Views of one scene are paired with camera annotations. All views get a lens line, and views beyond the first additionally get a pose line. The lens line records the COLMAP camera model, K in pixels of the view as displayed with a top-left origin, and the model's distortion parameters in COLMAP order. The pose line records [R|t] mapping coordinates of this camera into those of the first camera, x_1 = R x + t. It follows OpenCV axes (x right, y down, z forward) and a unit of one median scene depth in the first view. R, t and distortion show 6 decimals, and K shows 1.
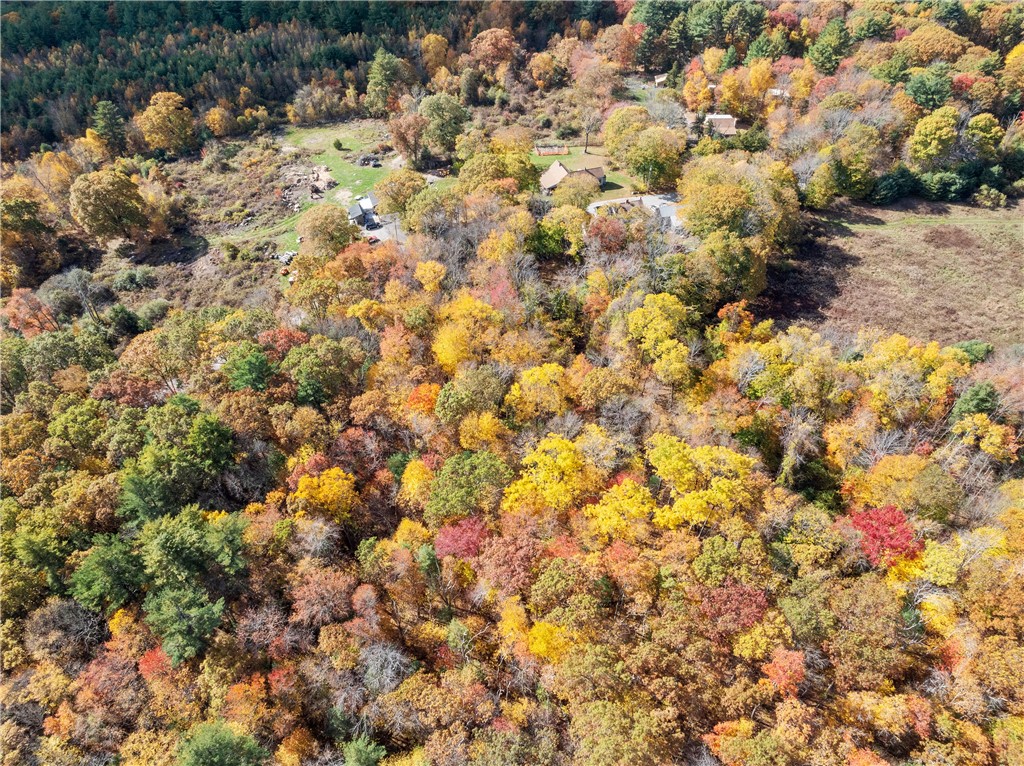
lens RADIAL K [[721.3, 0, 512.0], [0, 721.3, 383.0], [0, 0, 1]] dist [-0.056883, 0.031182]
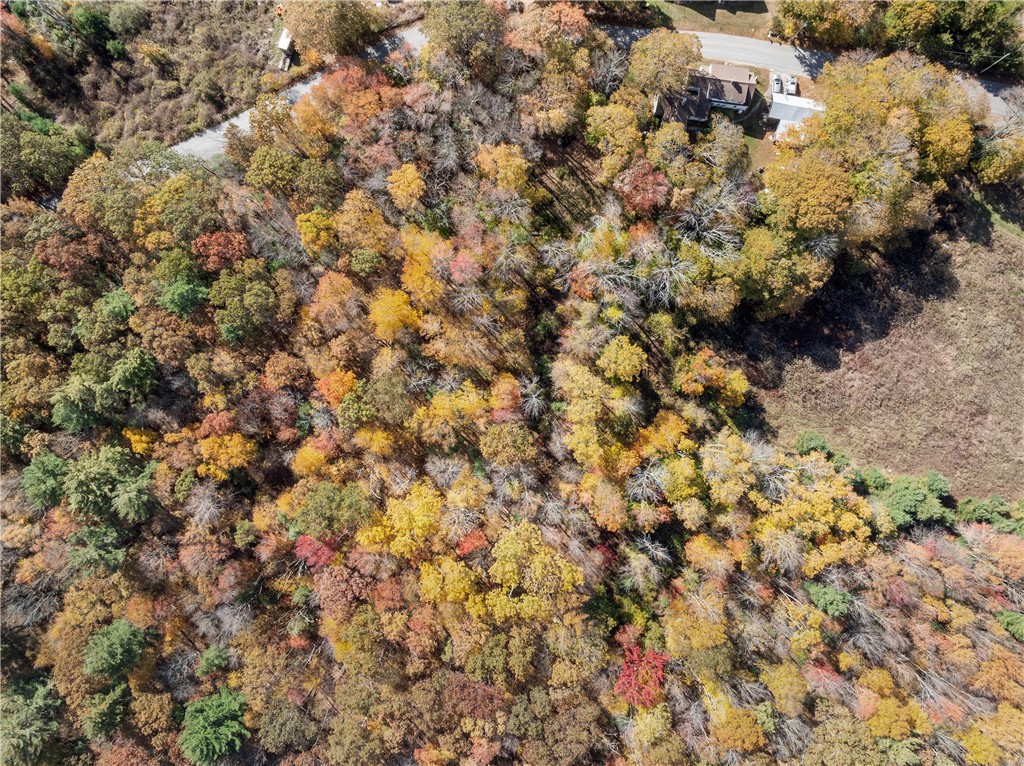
lens RADIAL K [[721.3, 0, 512.0], [0, 721.3, 383.0], [0, 0, 1]] dist [-0.056883, 0.031182]
pose [[0.922787, 0.385121, 0.012052, 0.069513], [-0.274032, 0.633975, 0.723175, -0.582667], [0.270870, -0.670640, 0.690559, 0.274949]]
